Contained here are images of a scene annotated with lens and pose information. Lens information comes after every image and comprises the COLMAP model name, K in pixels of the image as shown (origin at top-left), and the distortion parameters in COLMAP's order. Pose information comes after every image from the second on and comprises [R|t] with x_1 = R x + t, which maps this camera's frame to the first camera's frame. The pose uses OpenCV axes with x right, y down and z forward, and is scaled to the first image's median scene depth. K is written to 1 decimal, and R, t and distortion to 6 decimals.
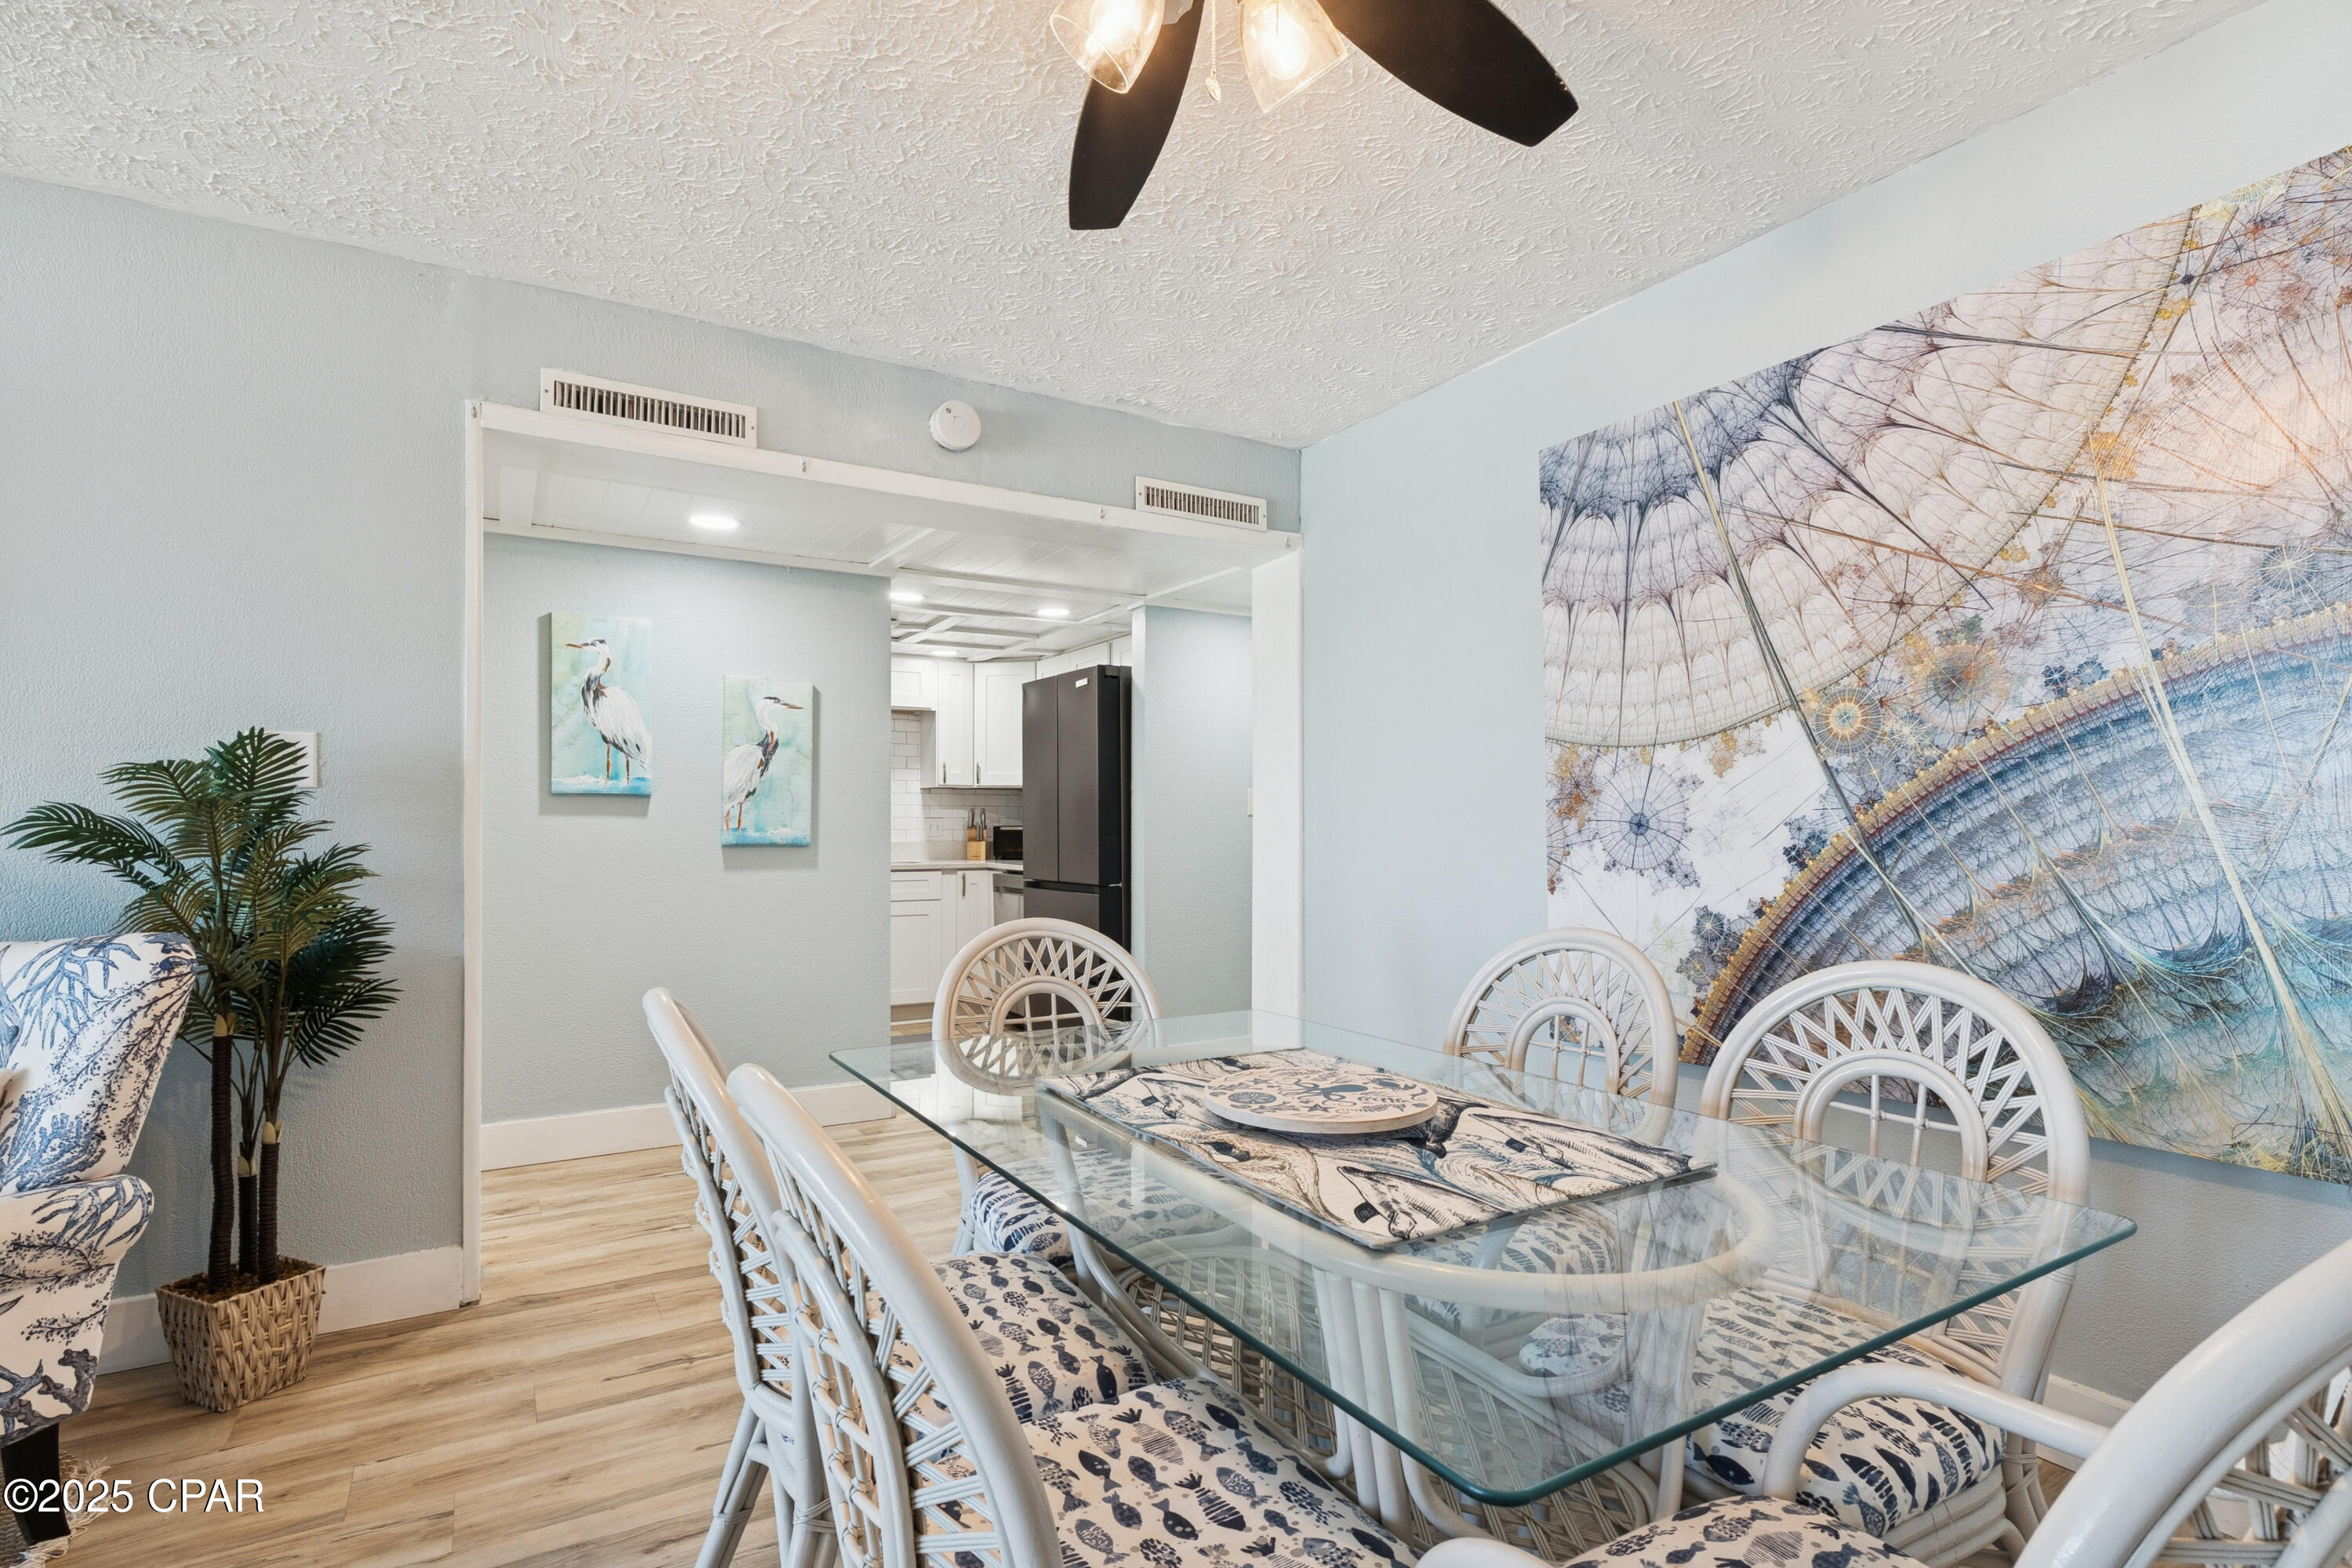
lens RADIAL K [[1148.6, 0, 1155.6], [0, 1148.6, 785.0], [0, 0, 1]] dist [-0.000680, -0.000160]
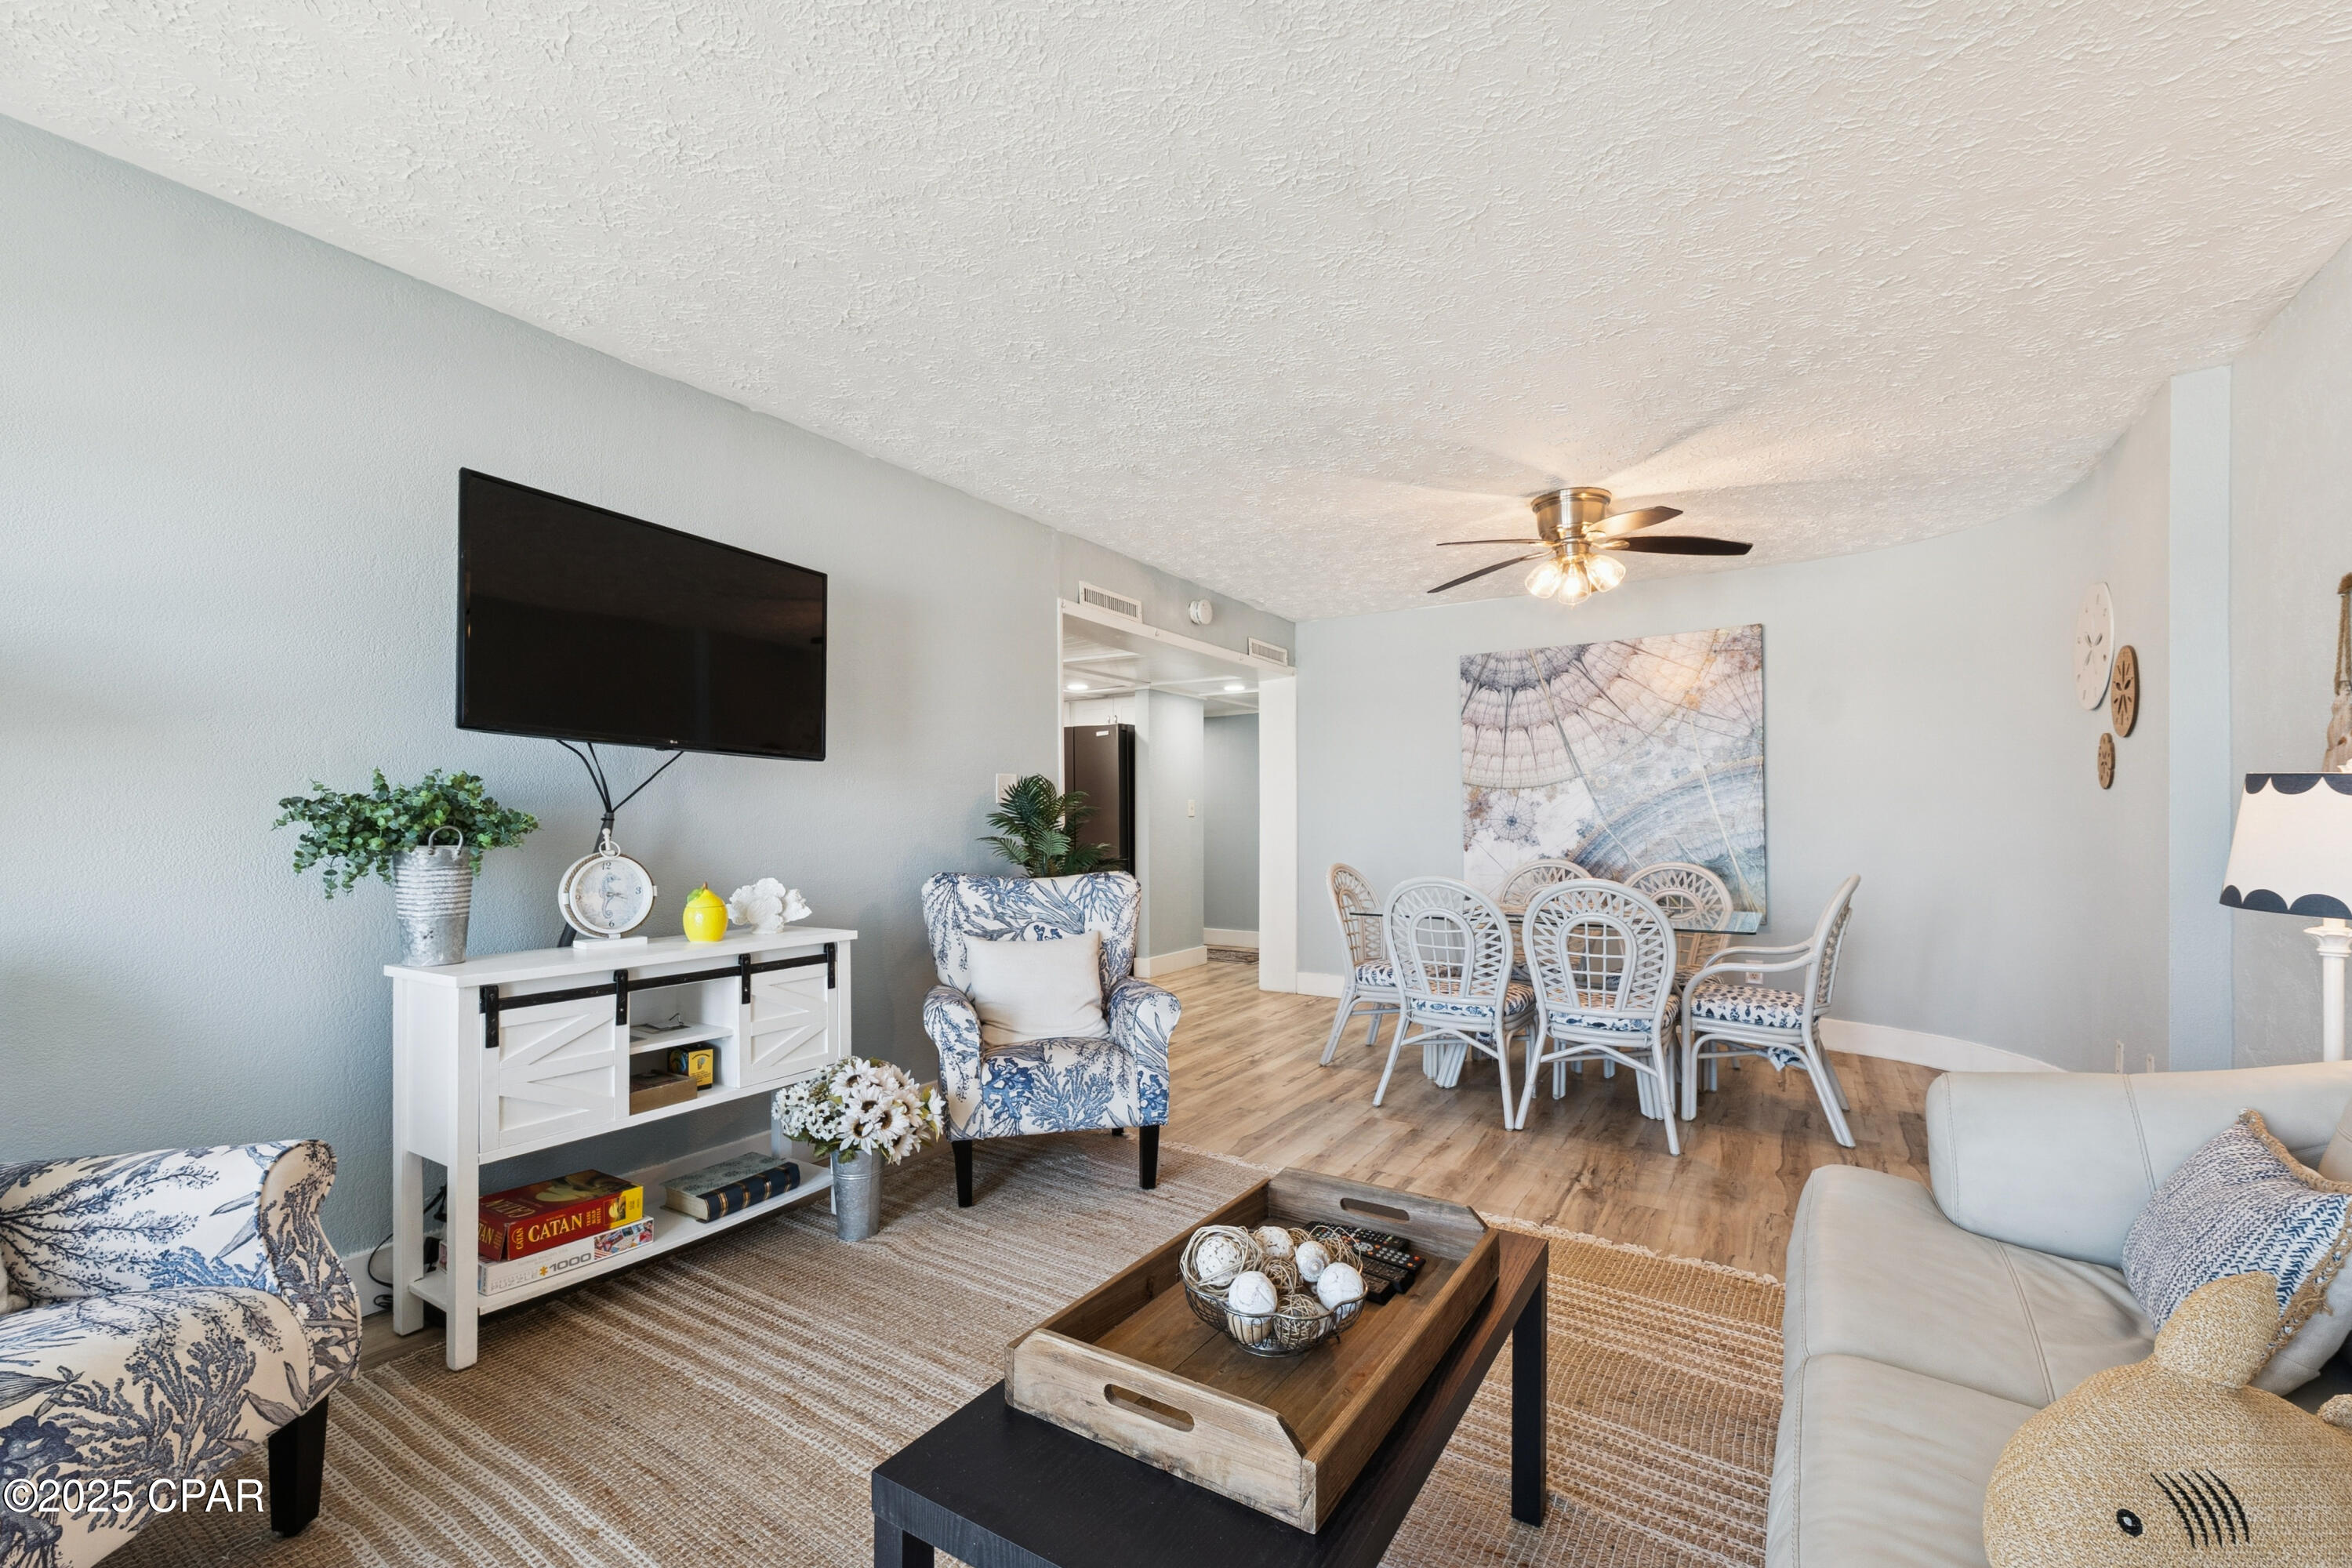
lens RADIAL K [[991.9, 0, 1188.2], [0, 991.9, 802.6], [0, 0, 1]] dist [0.006361, -0.001099]
pose [[0.891274, 0.005103, 0.453436, -1.259803], [-0.012216, 0.999844, 0.012759, -0.025354], [-0.453300, -0.016912, 0.891198, -0.615417]]
